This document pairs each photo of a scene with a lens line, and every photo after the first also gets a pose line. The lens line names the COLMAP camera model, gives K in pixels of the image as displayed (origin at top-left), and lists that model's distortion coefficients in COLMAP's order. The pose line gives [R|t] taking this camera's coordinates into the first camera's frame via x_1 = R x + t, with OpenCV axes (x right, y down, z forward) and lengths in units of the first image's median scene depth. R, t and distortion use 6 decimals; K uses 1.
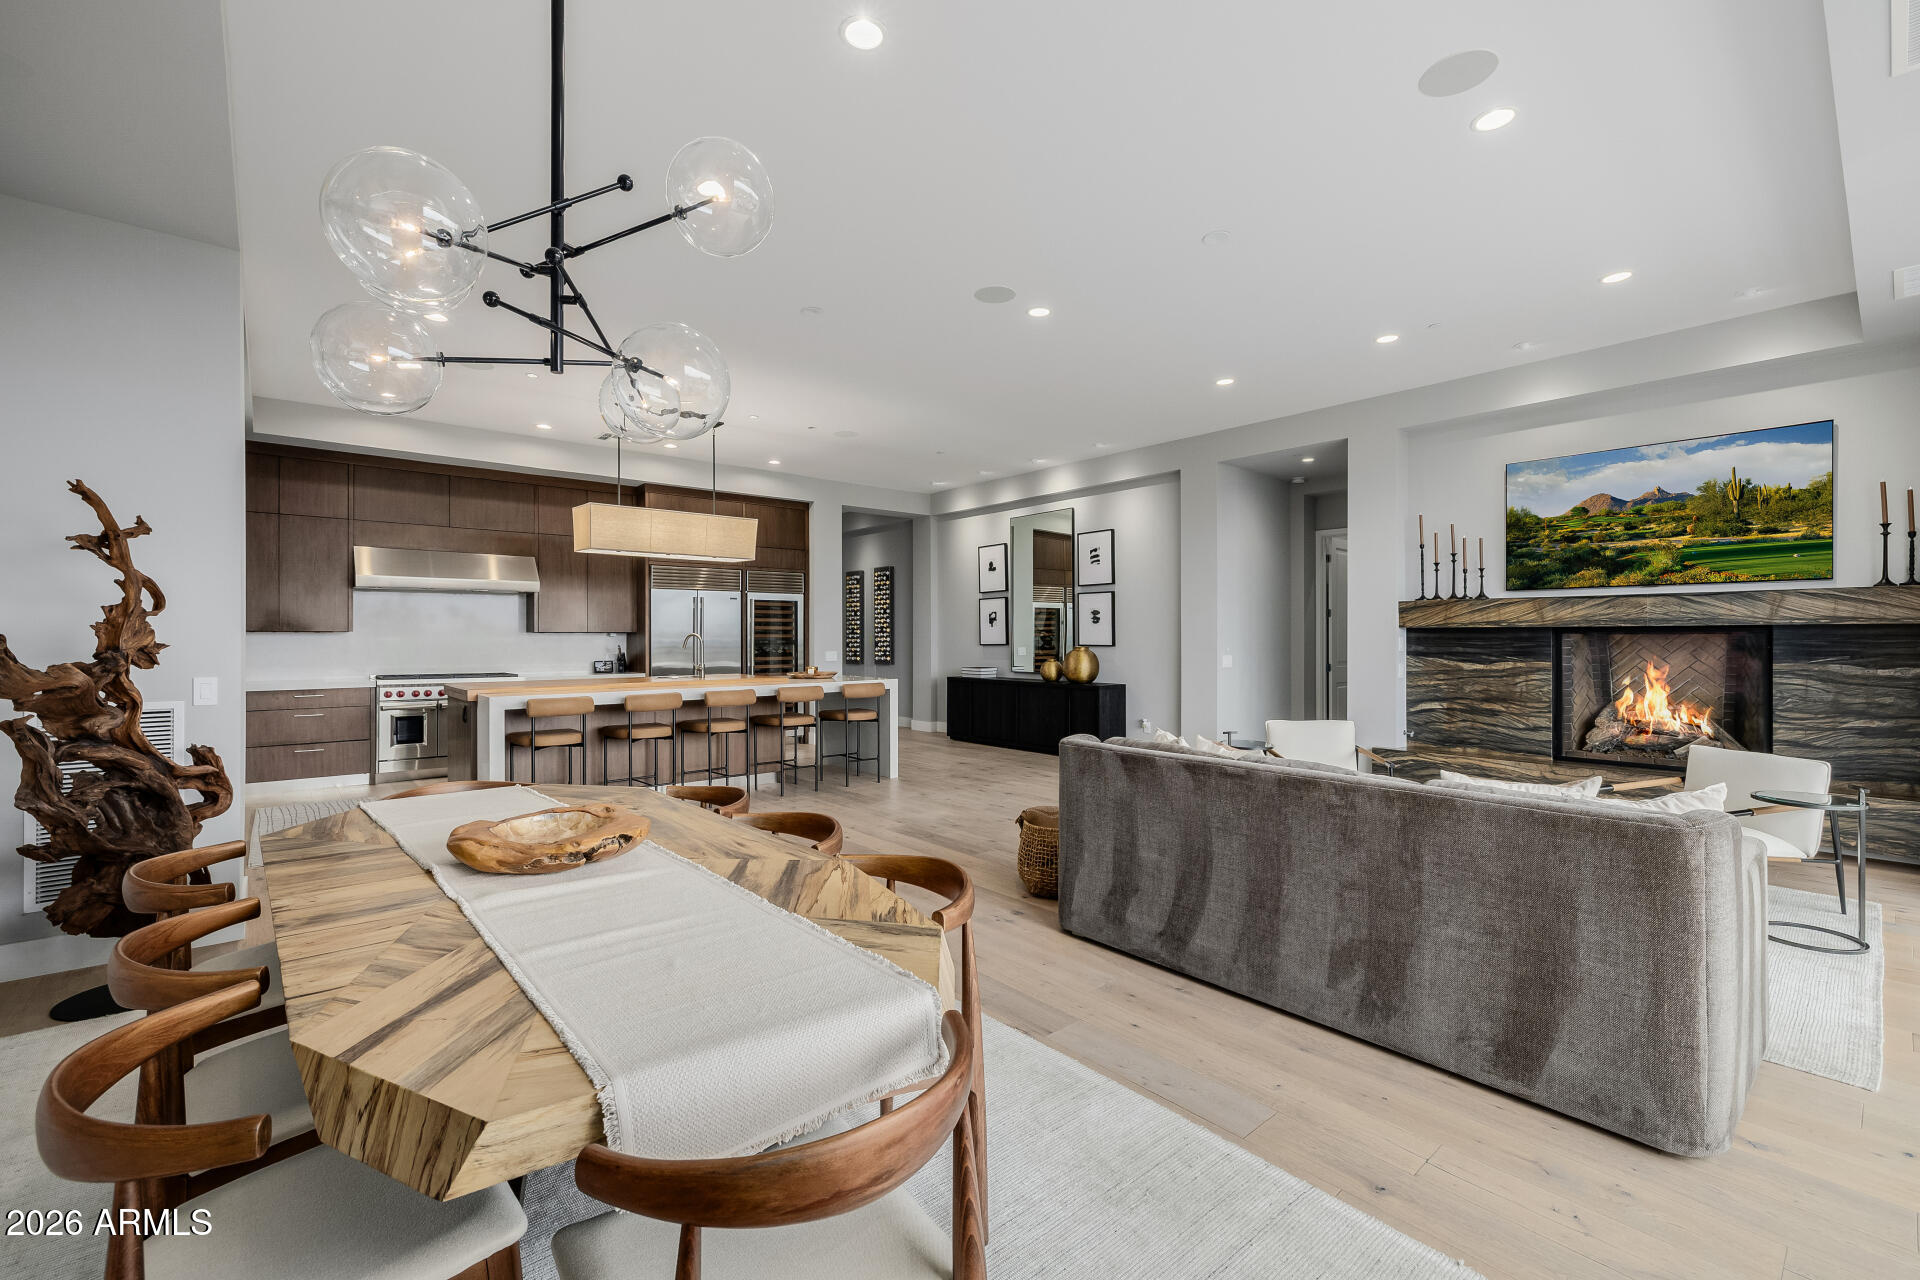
lens RADIAL K [[811.6, 0, 950.5], [0, 811.6, 633.9], [0, 0, 1]] dist [-0.000708, -0.000317]
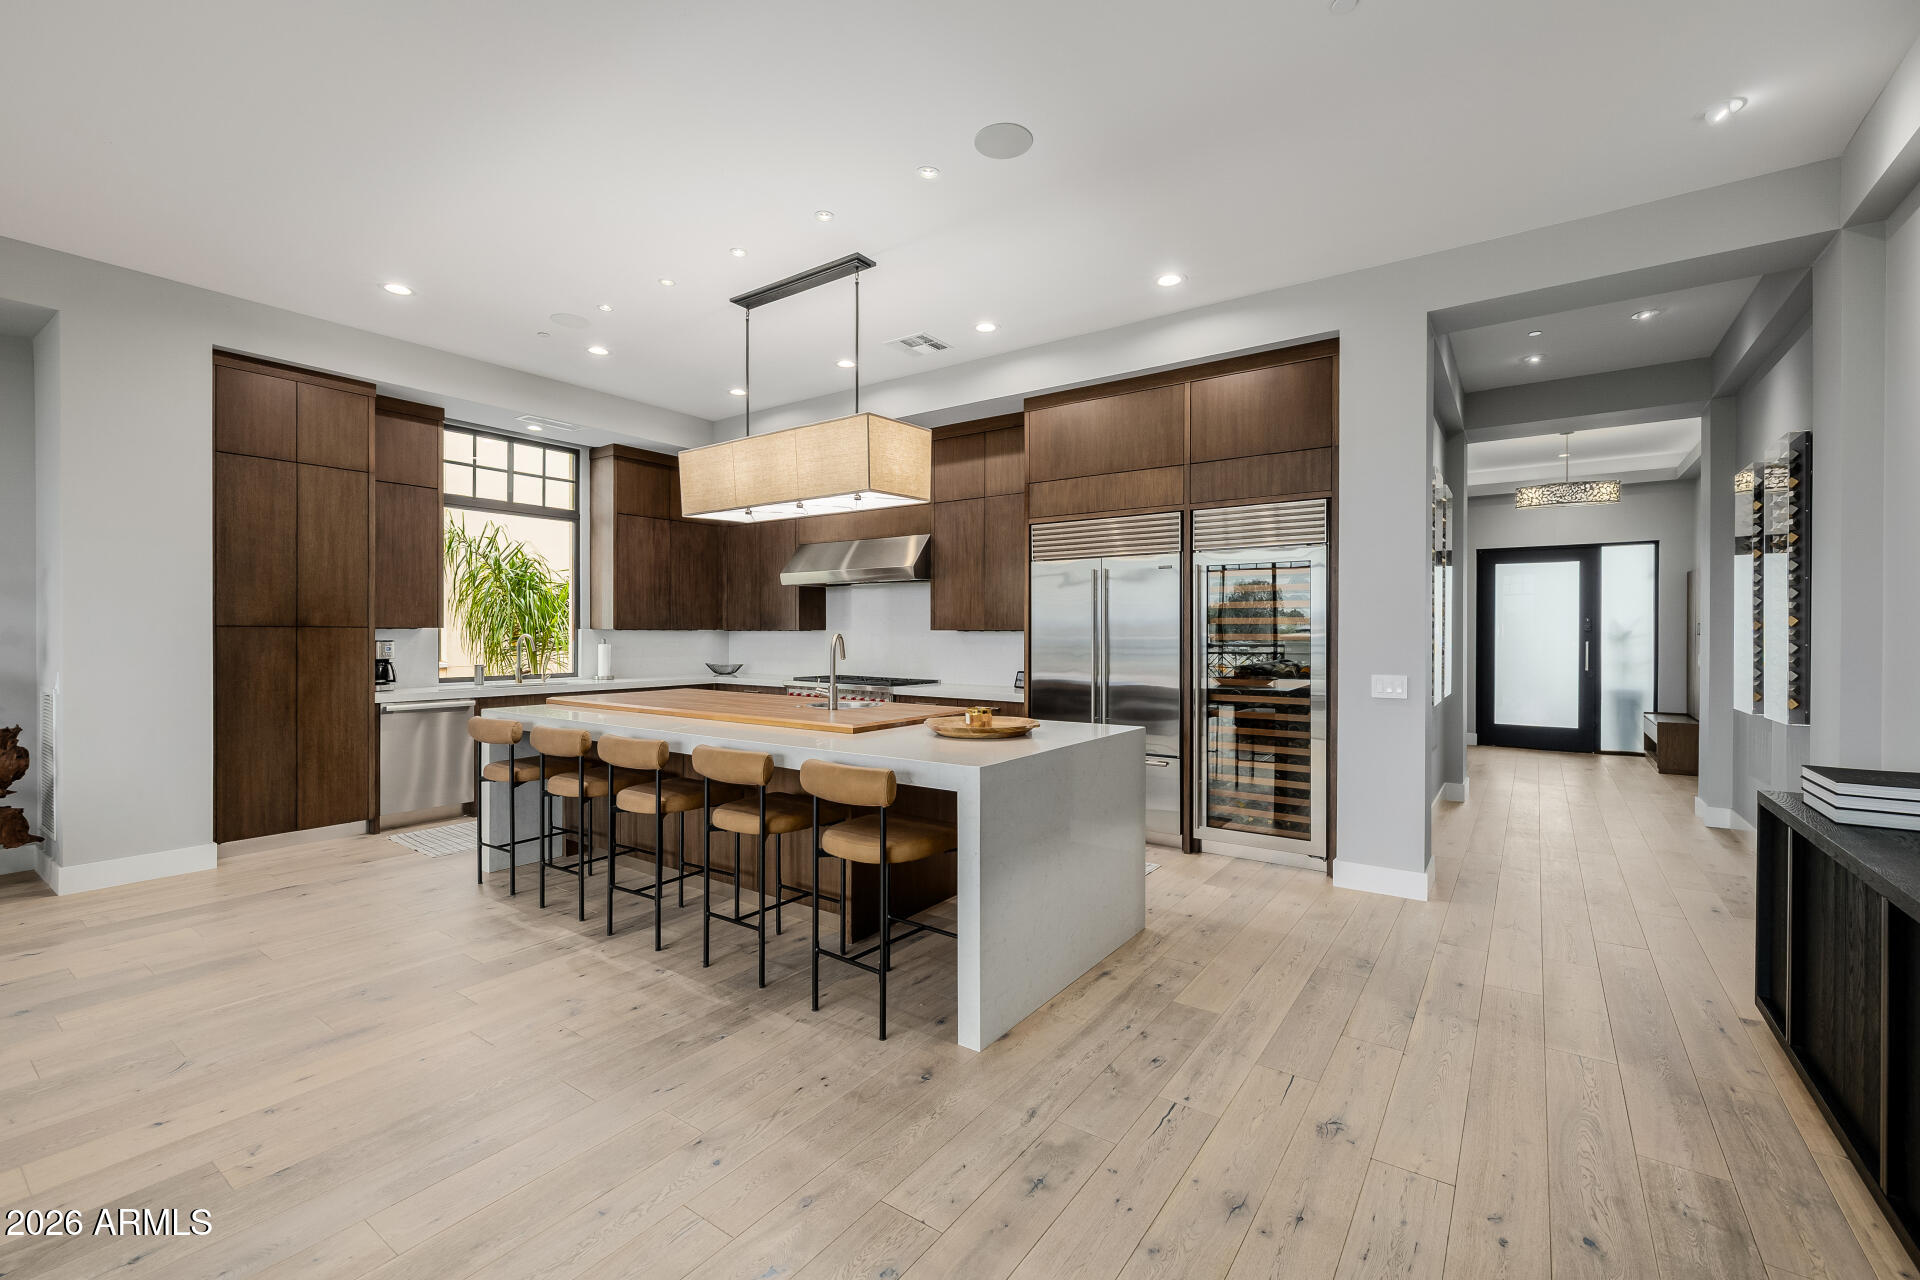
lens RADIAL K [[809.9, 0, 940.6], [0, 809.9, 637.9], [0, 0, 1]] dist [-0.000181, 0.000030]
pose [[0.238079, 0.008728, -0.971207, 0.347845], [0.002608, 0.999950, 0.009626, -0.004440], [0.971242, -0.004824, 0.238044, 1.205831]]
